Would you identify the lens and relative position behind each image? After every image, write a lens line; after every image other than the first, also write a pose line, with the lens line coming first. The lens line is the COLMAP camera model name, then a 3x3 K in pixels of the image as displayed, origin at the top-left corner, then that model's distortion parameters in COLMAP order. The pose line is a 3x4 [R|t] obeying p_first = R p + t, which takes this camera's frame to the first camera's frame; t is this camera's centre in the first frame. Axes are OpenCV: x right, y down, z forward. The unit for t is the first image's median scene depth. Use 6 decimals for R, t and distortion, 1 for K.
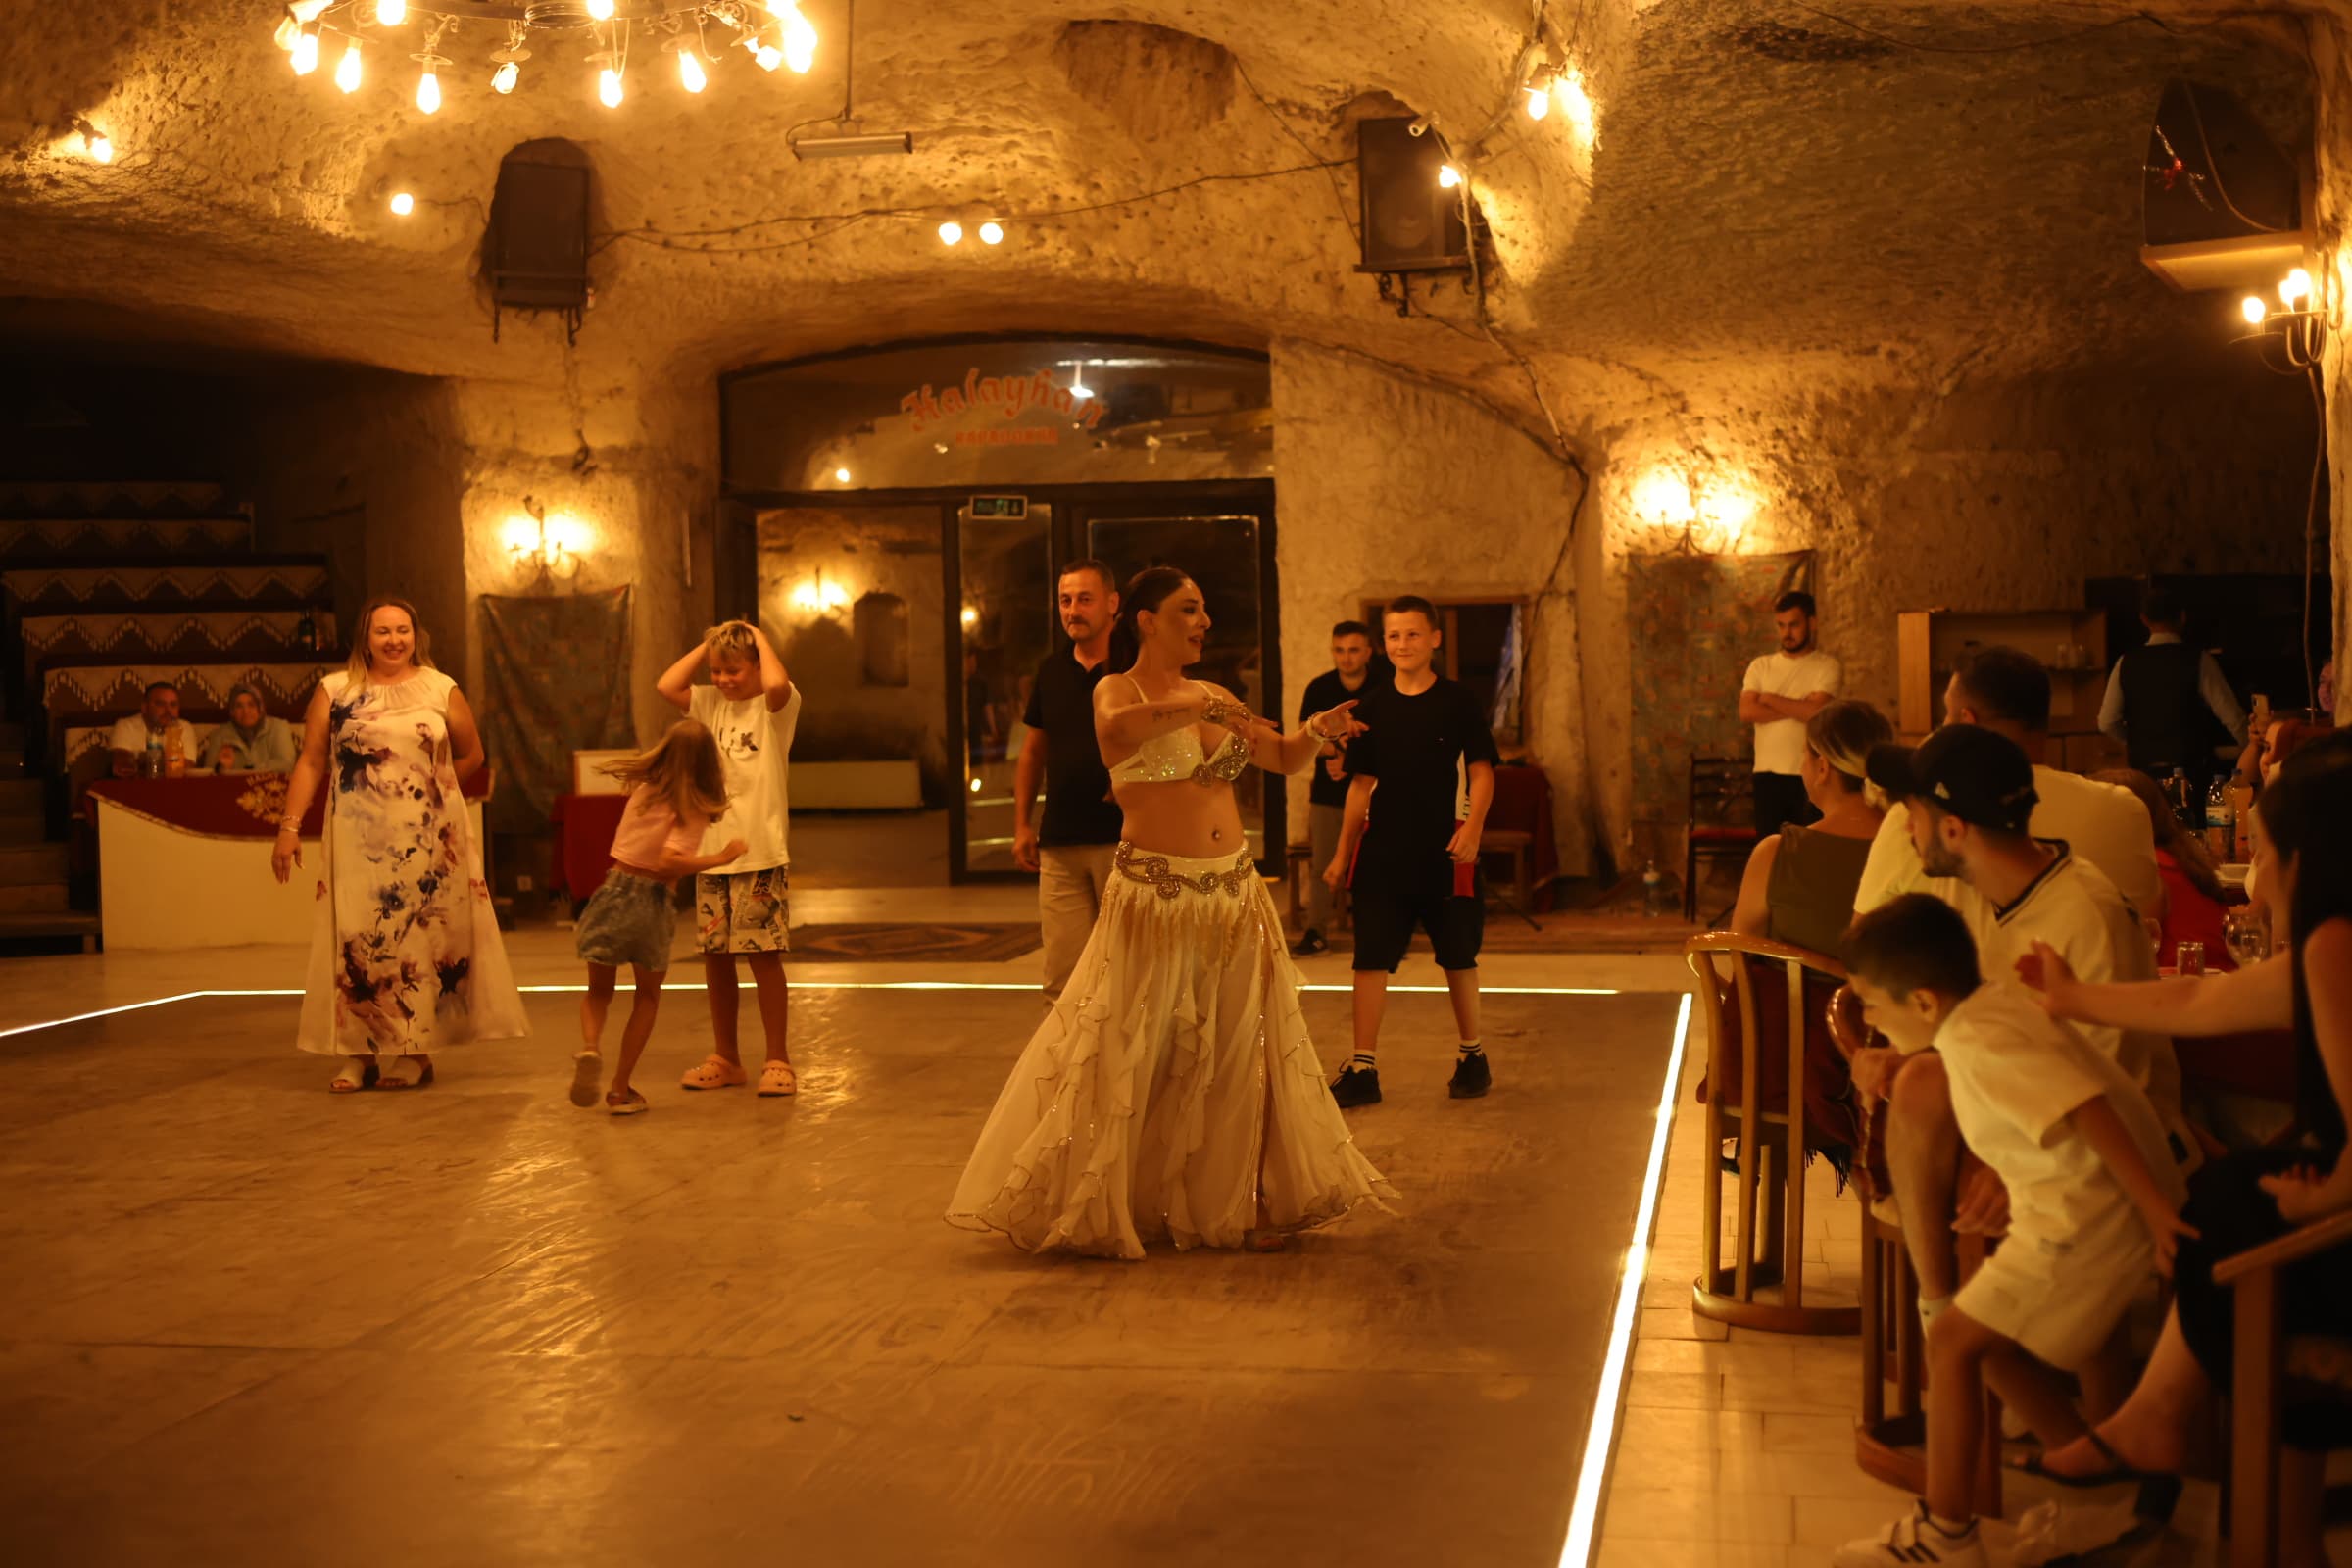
lens RADIAL K [[3273.4, 0, 1167.4], [0, 3273.4, 779.6], [0, 0, 1]] dist [0.083241, -0.294305]
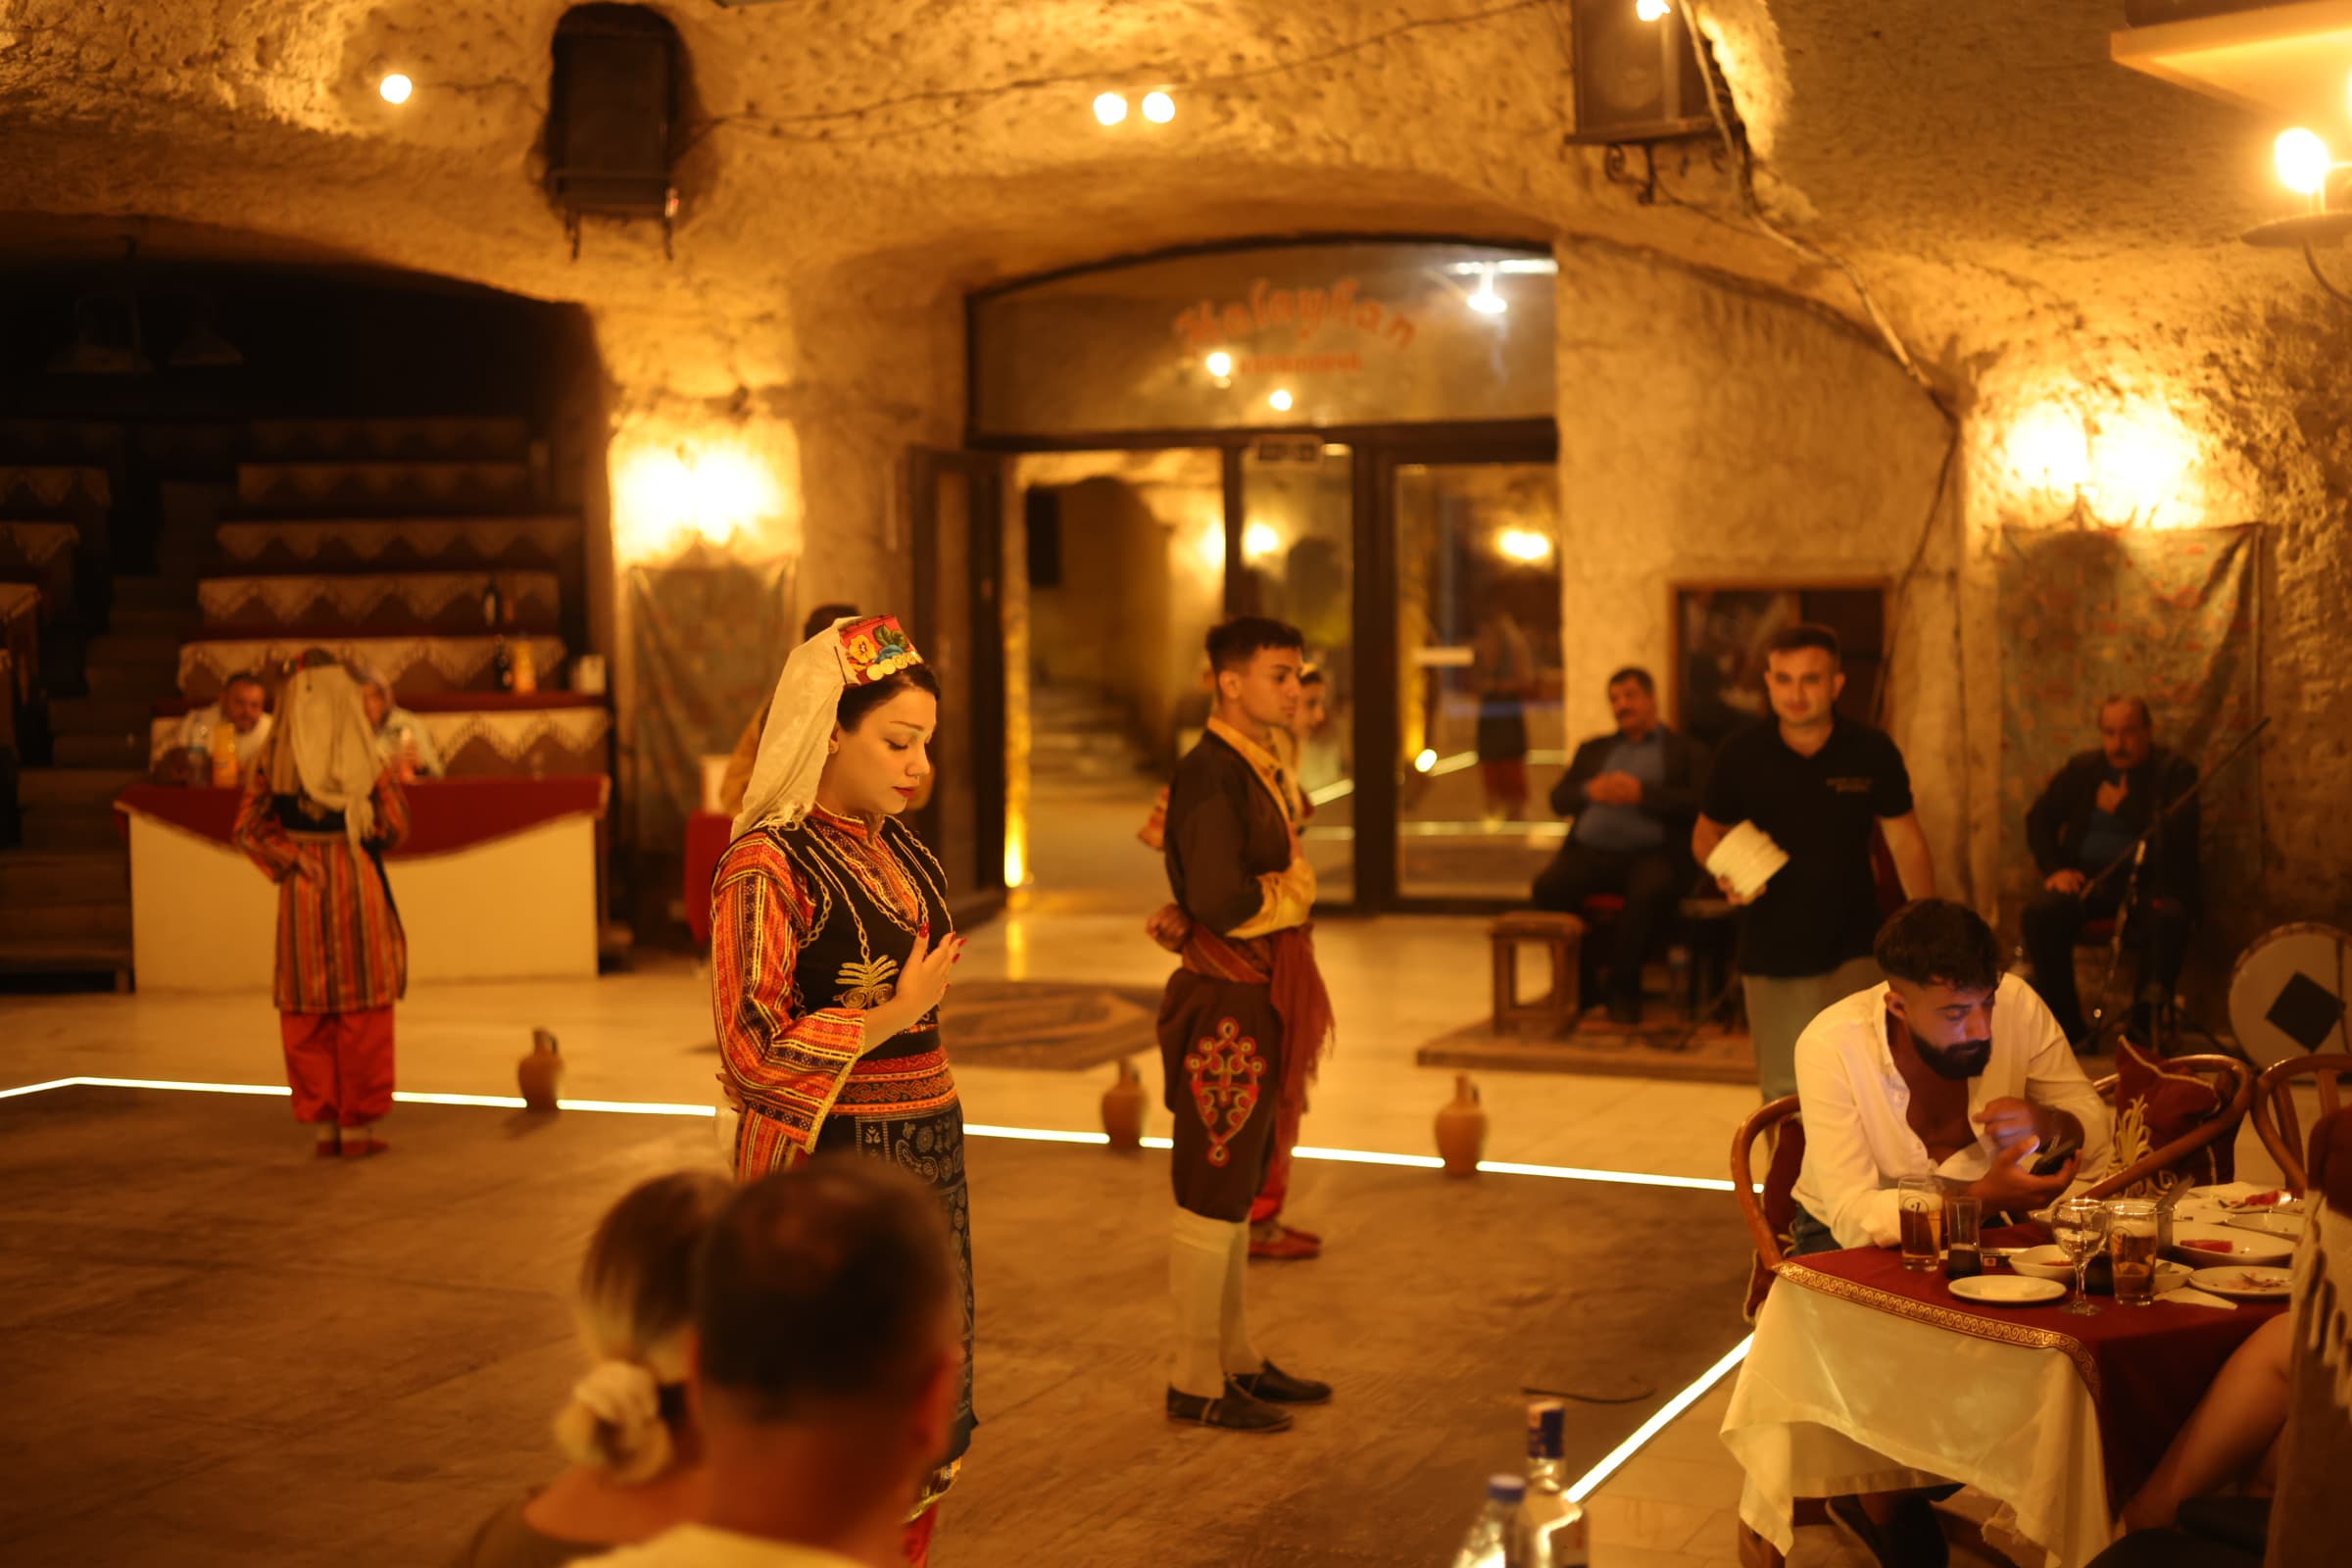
lens RADIAL K [[3275.3, 0, 1176.0], [0, 3275.3, 784.0], [0, 0, 1]] dist [0.077075, -0.319689]
pose [[0.972885, 0.020971, -0.230336, 0.132379], [-0.013808, 0.999371, 0.032666, -0.033191], [0.230876, -0.028599, 0.972563, 0.248644]]
